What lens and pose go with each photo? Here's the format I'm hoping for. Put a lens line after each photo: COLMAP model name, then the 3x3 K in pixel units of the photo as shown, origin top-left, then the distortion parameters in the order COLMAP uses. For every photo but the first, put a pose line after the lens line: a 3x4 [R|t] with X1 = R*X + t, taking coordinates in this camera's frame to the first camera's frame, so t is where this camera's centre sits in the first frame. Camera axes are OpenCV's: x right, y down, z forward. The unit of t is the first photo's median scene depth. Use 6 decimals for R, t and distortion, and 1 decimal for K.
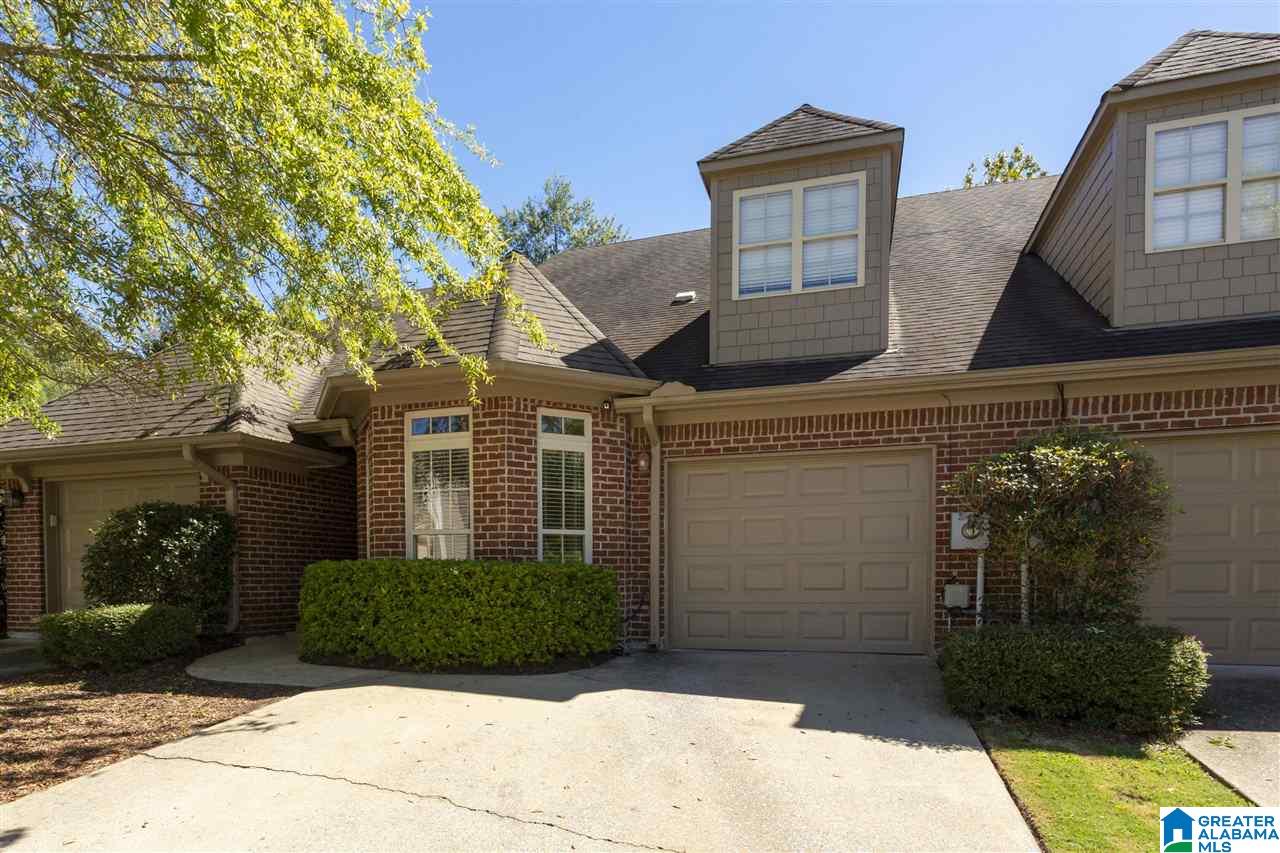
lens RADIAL K [[645.6, 0, 640.5], [0, 645.6, 460.2], [0, 0, 1]] dist [-0.001831, 0.000966]
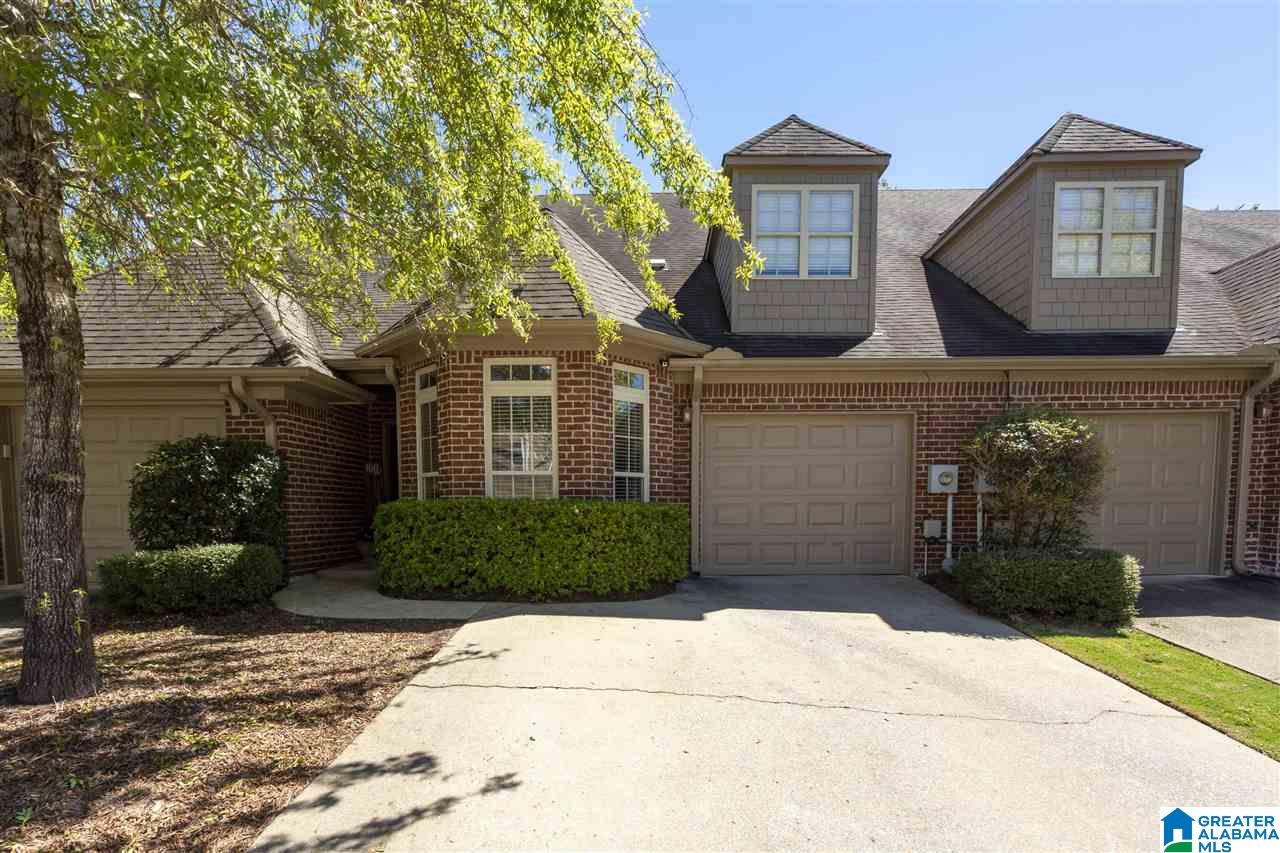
lens RADIAL K [[603.4, 0, 652.2], [0, 603.4, 419.0], [0, 0, 1]] dist [0.003345, 0.001141]
pose [[0.963836, 0.040173, 0.263449, -0.370162], [-0.046793, 0.998726, 0.018900, -0.007103], [-0.262354, -0.030544, 0.964488, -0.020386]]
